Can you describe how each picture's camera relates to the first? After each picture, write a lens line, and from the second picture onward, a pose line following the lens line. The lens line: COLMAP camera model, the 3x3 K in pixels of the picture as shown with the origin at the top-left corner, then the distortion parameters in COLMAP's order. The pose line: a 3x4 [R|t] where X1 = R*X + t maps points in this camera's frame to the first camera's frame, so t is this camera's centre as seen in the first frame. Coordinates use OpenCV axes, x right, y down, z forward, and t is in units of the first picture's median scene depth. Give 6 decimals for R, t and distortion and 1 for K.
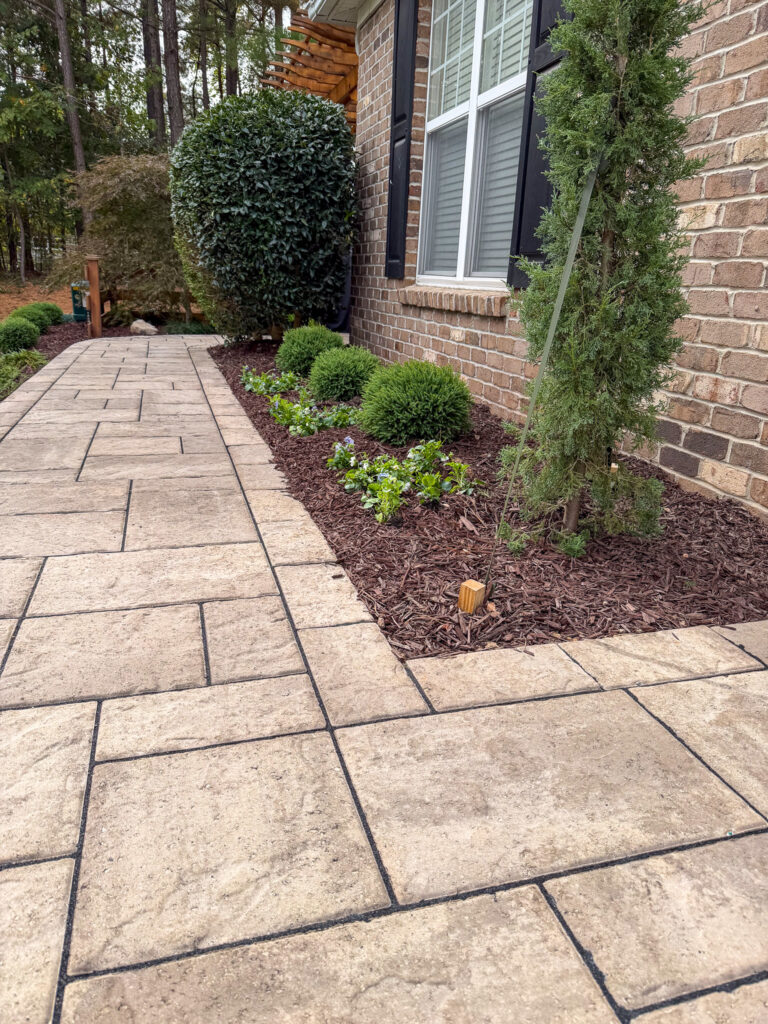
lens RADIAL K [[717.1, 0, 384.0], [0, 717.1, 512.0], [0, 0, 1]] dist [0.003561, -0.000787]
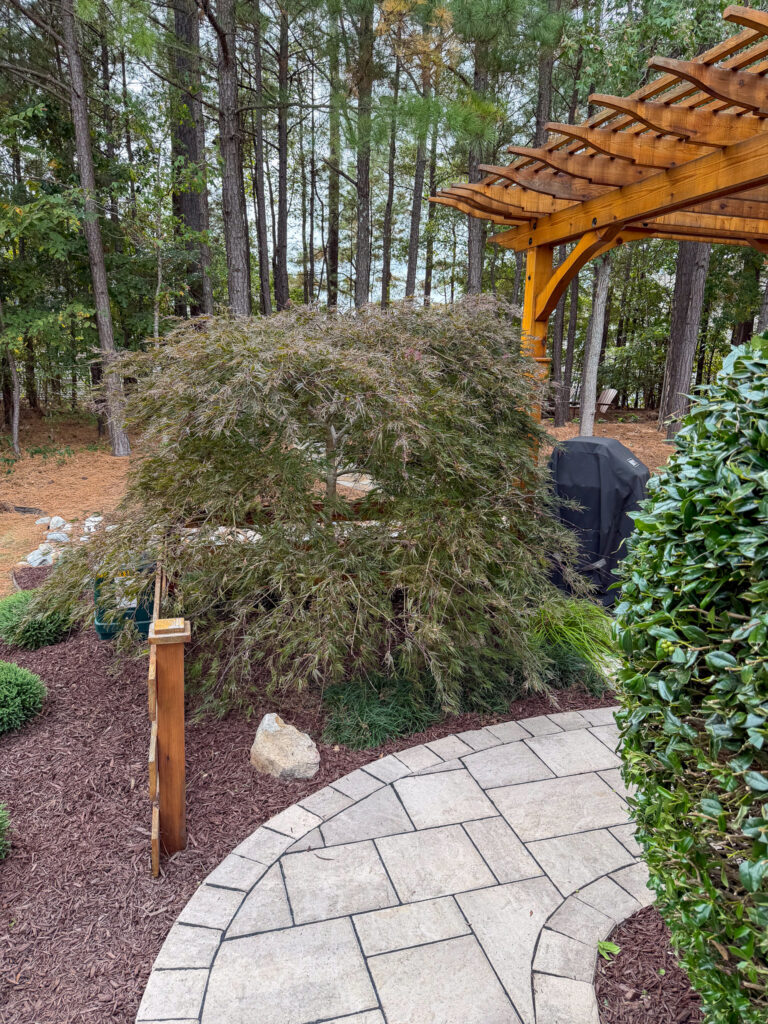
lens RADIAL K [[717.1, 0, 384.0], [0, 717.1, 512.0], [0, 0, 1]] dist [0.003561, -0.000787]
pose [[0.999602, -0.028079, -0.002546, -0.227847], [0.027617, 0.993308, -0.112146, -0.278959], [0.005677, 0.112031, 0.993688, 0.494982]]
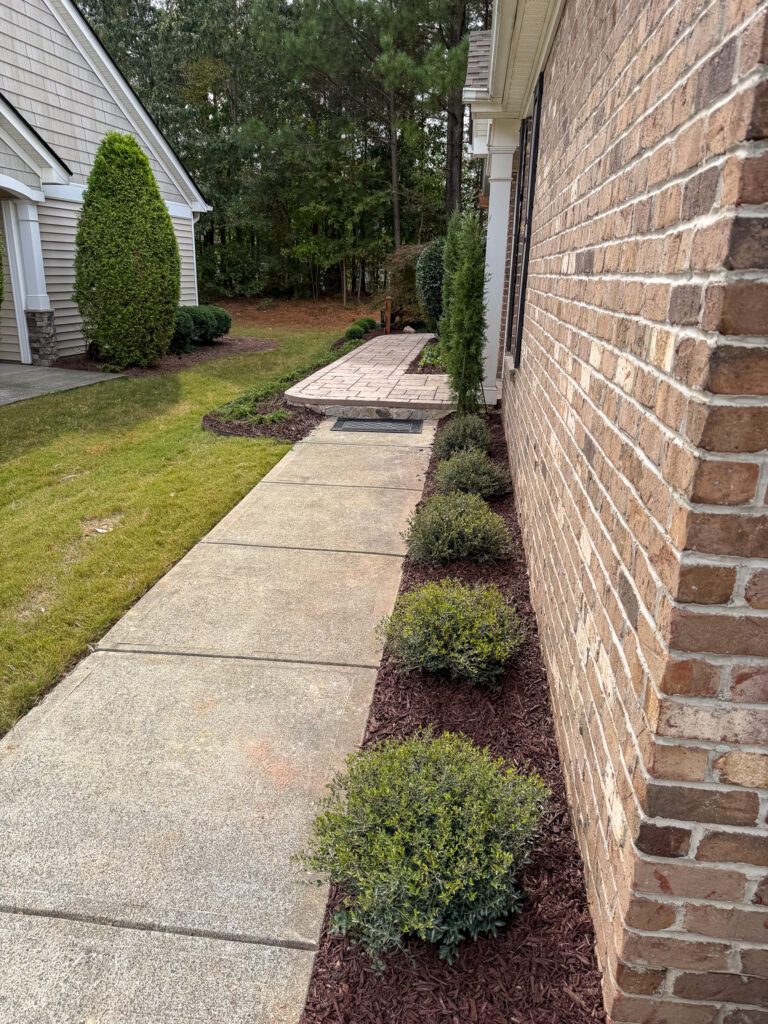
lens RADIAL K [[717.1, 0, 384.0], [0, 717.1, 512.0], [0, 0, 1]] dist [0.003561, -0.000787]
pose [[0.916543, 0.092665, -0.389052, 0.375696], [-0.093692, 0.995466, 0.016378, 0.199286], [0.388806, 0.021440, 0.921070, -0.769175]]
